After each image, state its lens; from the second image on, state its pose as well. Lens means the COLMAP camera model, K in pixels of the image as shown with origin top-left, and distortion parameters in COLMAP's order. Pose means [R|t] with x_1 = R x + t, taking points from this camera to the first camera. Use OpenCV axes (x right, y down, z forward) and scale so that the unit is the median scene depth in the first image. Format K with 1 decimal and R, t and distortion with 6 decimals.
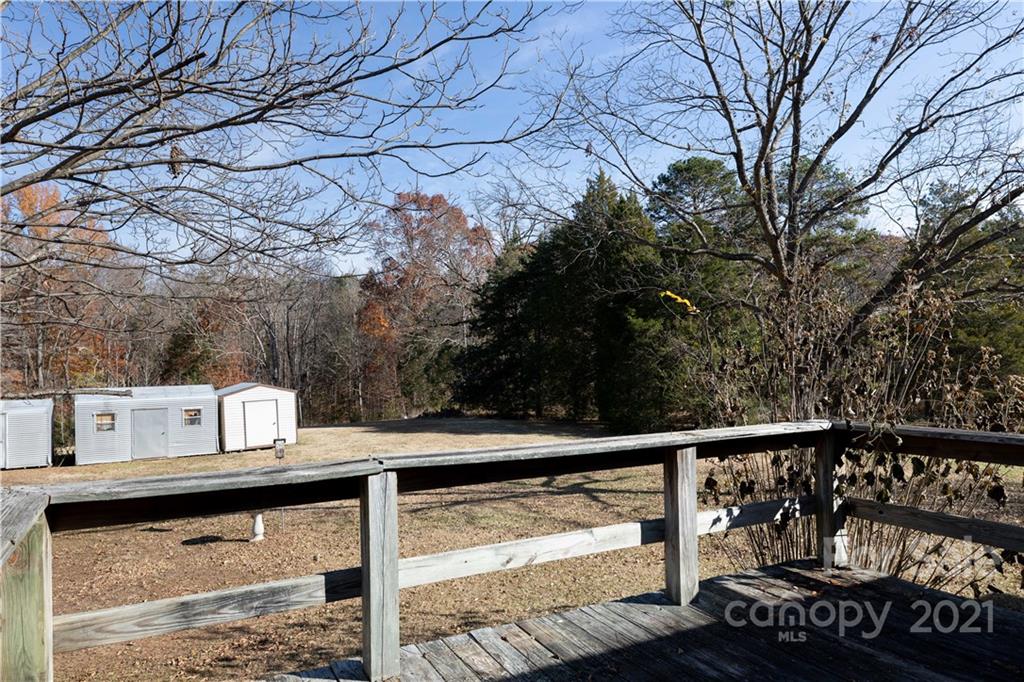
lens RADIAL K [[654.2, 0, 509.3], [0, 654.2, 355.0], [0, 0, 1]] dist [0.005285, 0.000525]
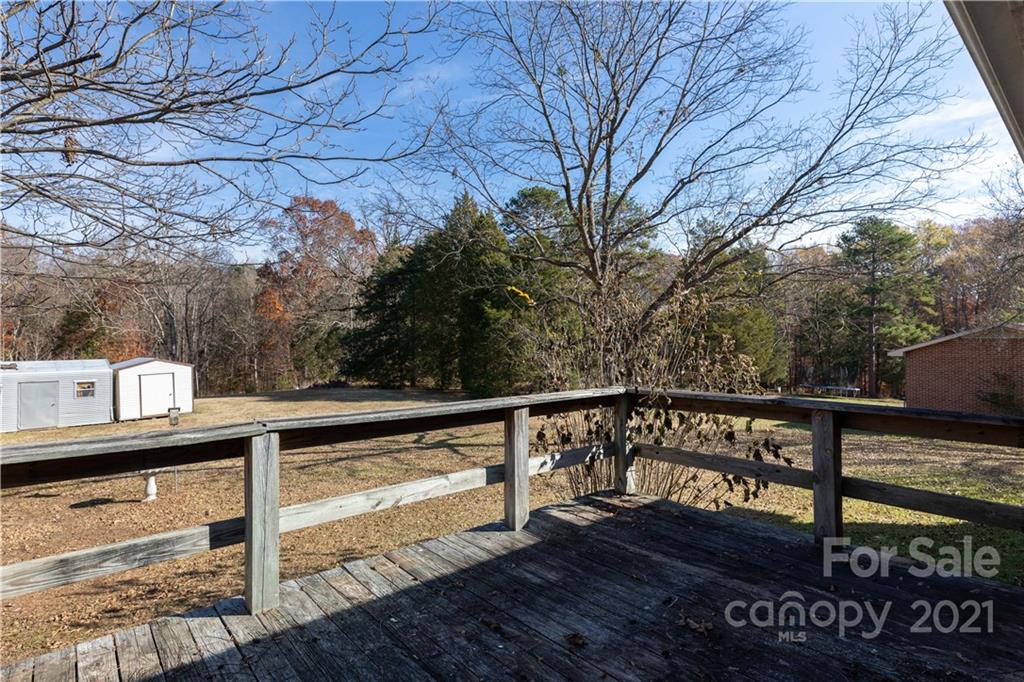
lens RADIAL K [[523.2, 0, 515.9], [0, 523.2, 333.6], [0, 0, 1]] dist [-0.000753, -0.000506]
pose [[0.972184, 0.016740, 0.233618, 0.007207], [-0.015053, 0.999846, -0.009002, 0.001333], [-0.233733, 0.005235, 0.972287, -0.003074]]
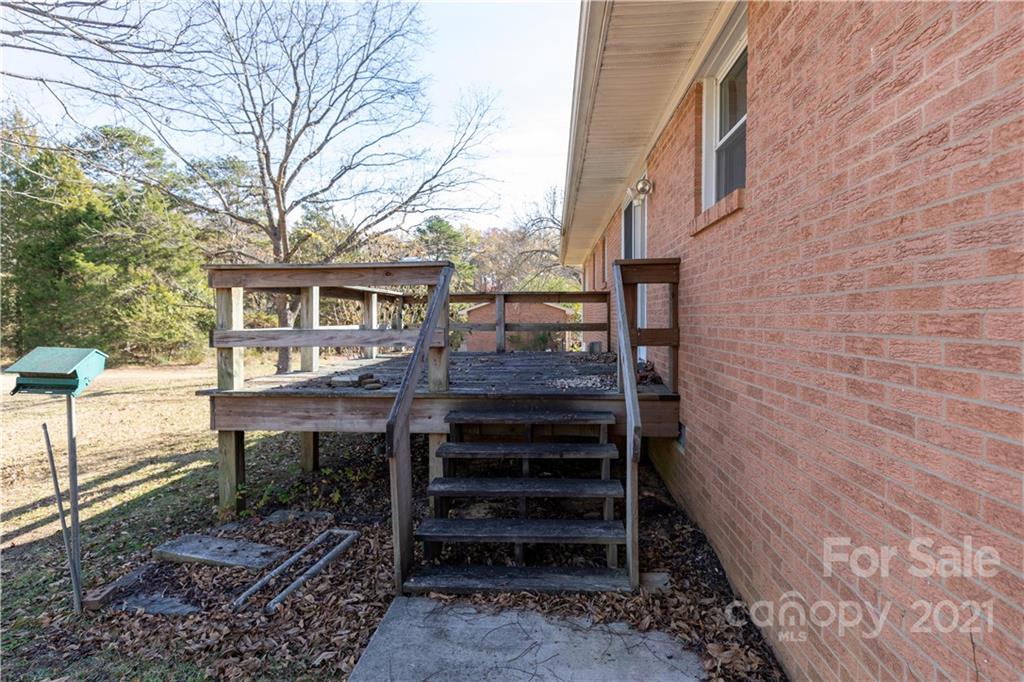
lens RADIAL K [[523.2, 0, 512.9], [0, 523.2, 336.6], [0, 0, 1]] dist [-0.000753, -0.000506]
pose [[0.527735, -0.012562, 0.849316, -0.388301], [-0.012997, 0.999654, 0.022861, 0.087899], [-0.849309, -0.023103, 0.527390, -0.161712]]
